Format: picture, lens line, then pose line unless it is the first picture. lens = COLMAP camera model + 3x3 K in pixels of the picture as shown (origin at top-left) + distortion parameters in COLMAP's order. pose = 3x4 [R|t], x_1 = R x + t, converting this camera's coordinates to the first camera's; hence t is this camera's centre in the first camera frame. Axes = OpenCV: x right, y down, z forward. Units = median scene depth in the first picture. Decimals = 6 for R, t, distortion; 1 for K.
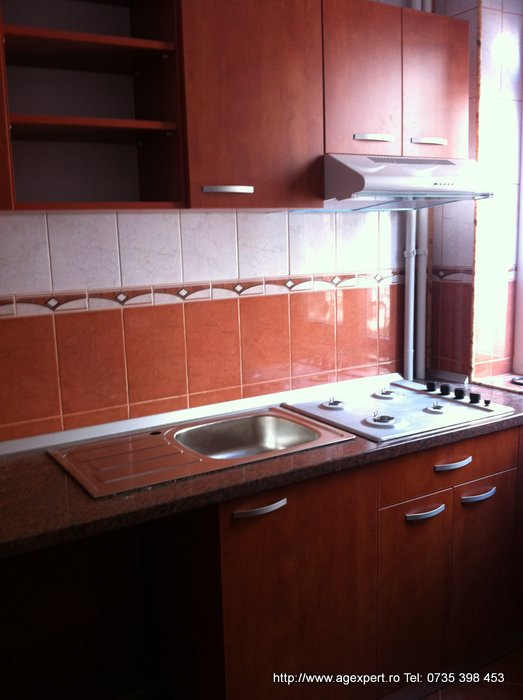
lens RADIAL K [[676.1, 0, 265.6], [0, 676.1, 342.4], [0, 0, 1]] dist [0.117143, -0.355610]
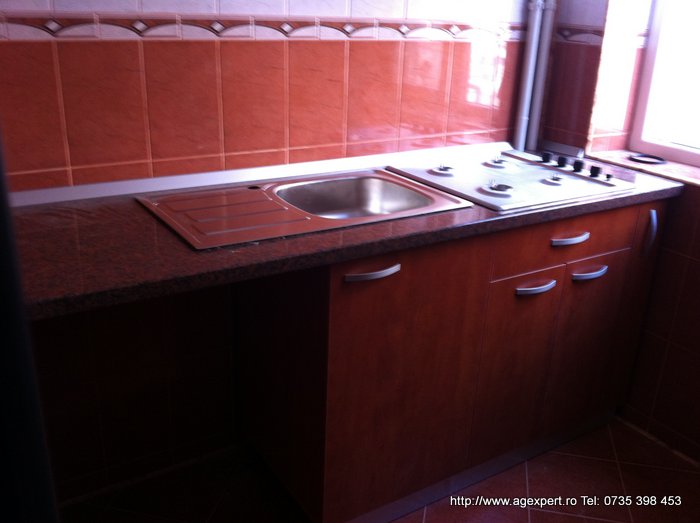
lens RADIAL K [[676.1, 0, 350.0], [0, 676.1, 261.5], [0, 0, 1]] dist [0.117143, -0.355610]
pose [[0.997427, 0.055558, 0.045301, -0.067301], [-0.063704, 0.976742, 0.204734, 0.035452], [-0.032873, -0.207093, 0.977769, 0.086465]]
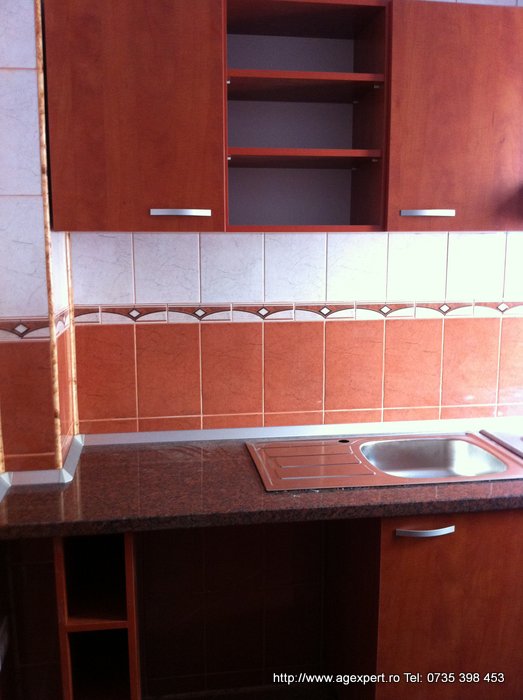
lens RADIAL K [[676.1, 0, 265.6], [0, 676.1, 342.4], [0, 0, 1]] dist [0.117143, -0.355610]
pose [[0.920181, 0.087731, -0.381537, 0.112802], [-0.090175, 0.995859, 0.011507, -0.020033], [0.380966, 0.023816, 0.924282, -0.025560]]
